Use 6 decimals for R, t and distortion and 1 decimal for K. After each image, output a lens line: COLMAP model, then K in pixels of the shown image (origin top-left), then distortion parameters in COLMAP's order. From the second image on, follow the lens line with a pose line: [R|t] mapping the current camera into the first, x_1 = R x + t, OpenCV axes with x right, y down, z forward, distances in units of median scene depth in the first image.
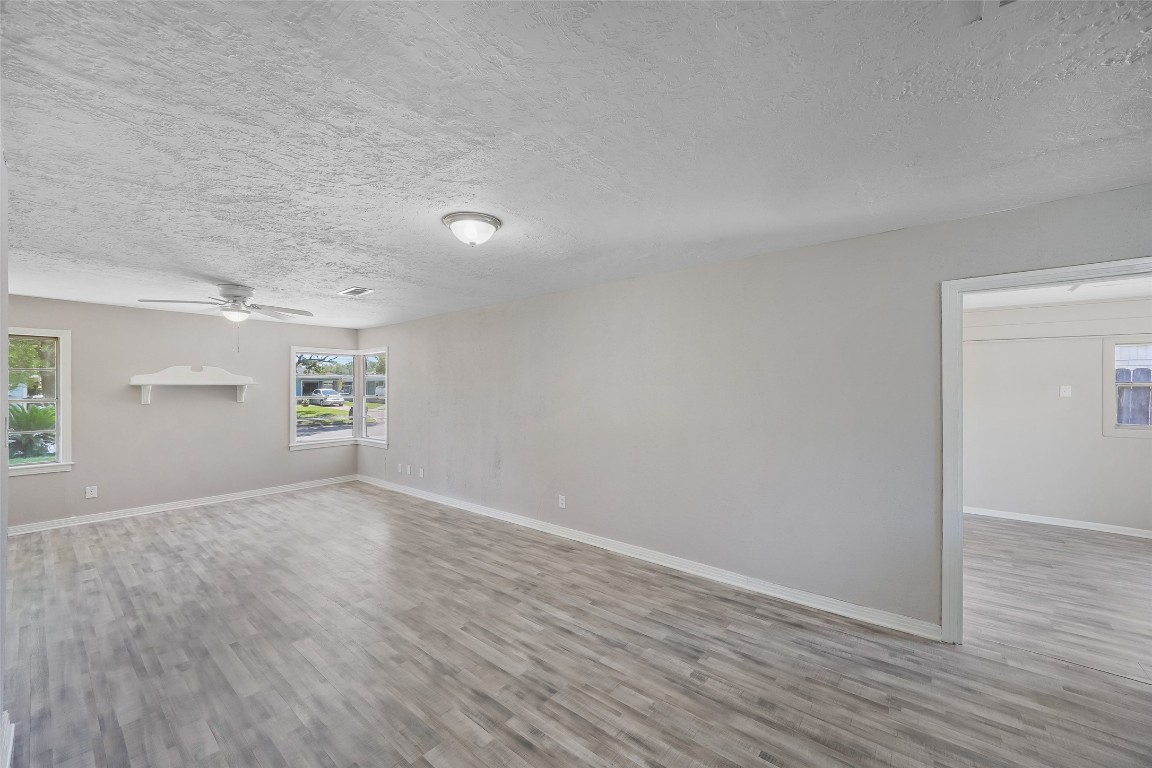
lens RADIAL K [[446.1, 0, 559.1], [0, 446.1, 391.9], [0, 0, 1]] dist [-0.005054, 0.000782]
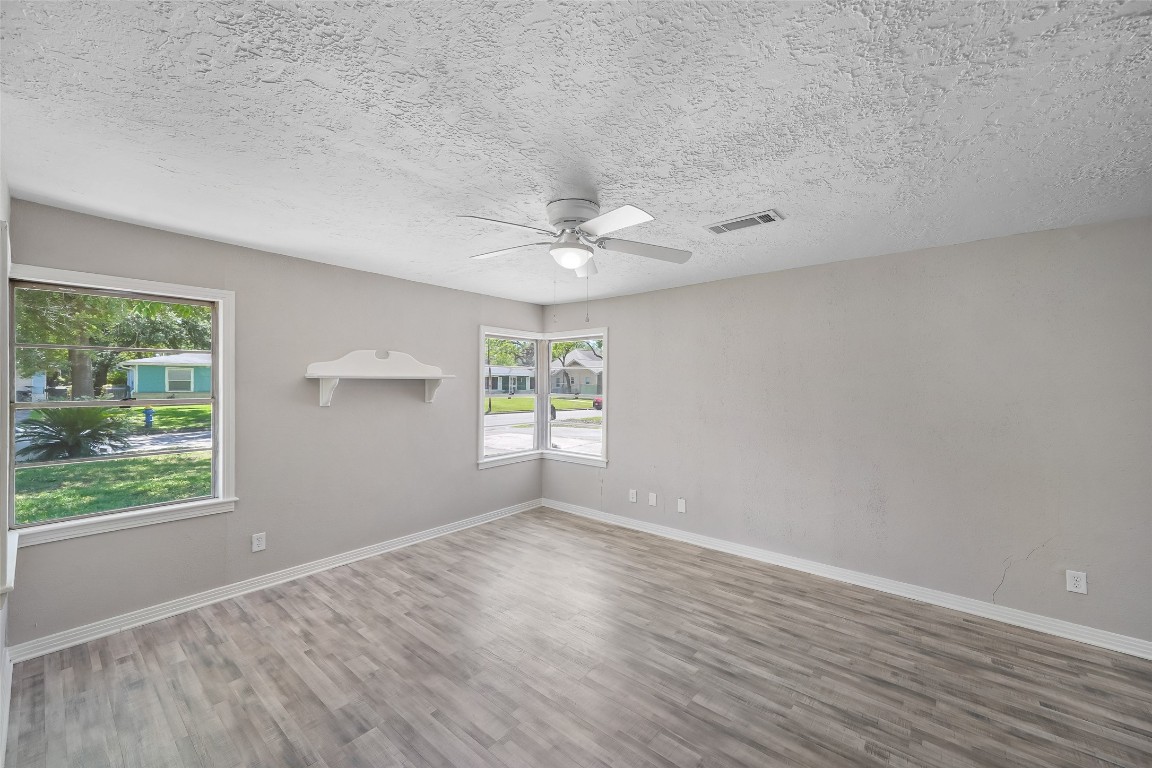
lens RADIAL K [[460.7, 0, 550.6], [0, 460.7, 377.5], [0, 0, 1]] dist [0.004071, -0.000641]
pose [[0.999659, 0.007362, -0.025040, -0.772085], [-0.007788, 0.999825, -0.016991, -0.007264], [0.024911, 0.017180, 0.999542, 0.422568]]
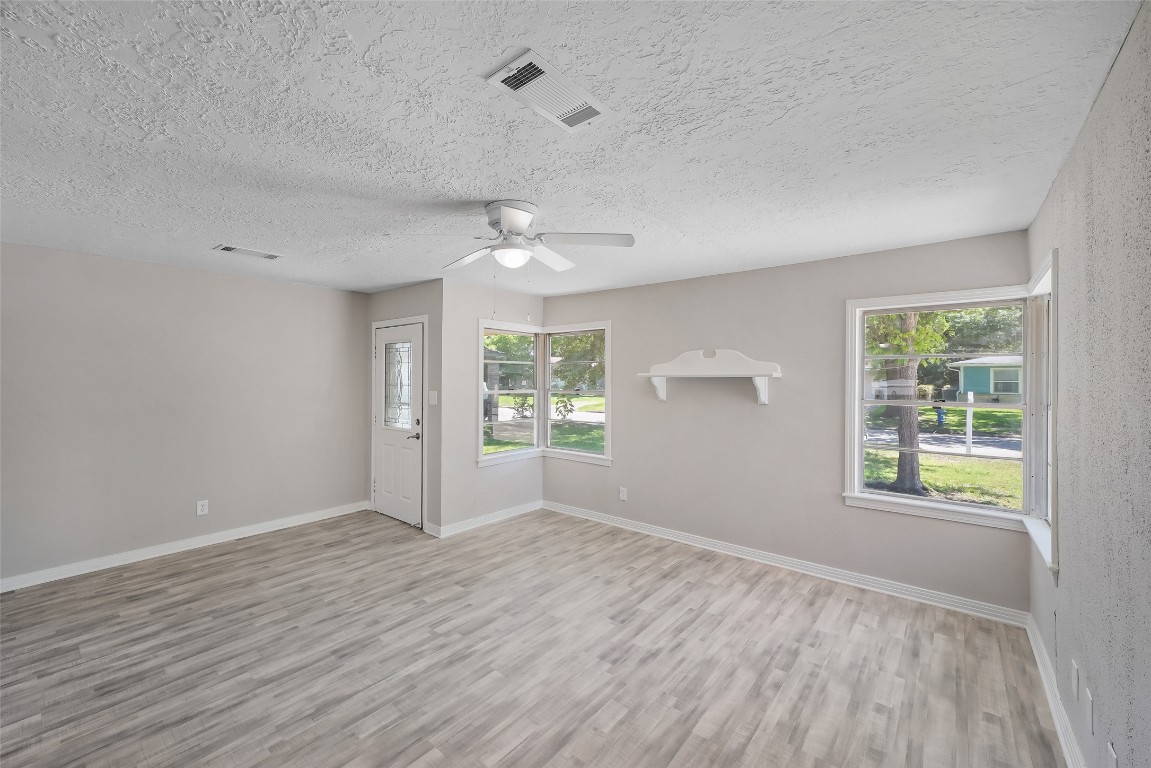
lens RADIAL K [[460.3, 0, 584.3], [0, 460.3, 378.4], [0, 0, 1]] dist [0.004071, -0.000641]
pose [[0.020550, 0.003458, -0.999783, -0.126709], [-0.014140, 0.999895, 0.003167, -0.020483], [0.999689, 0.014072, 0.020596, 1.130842]]
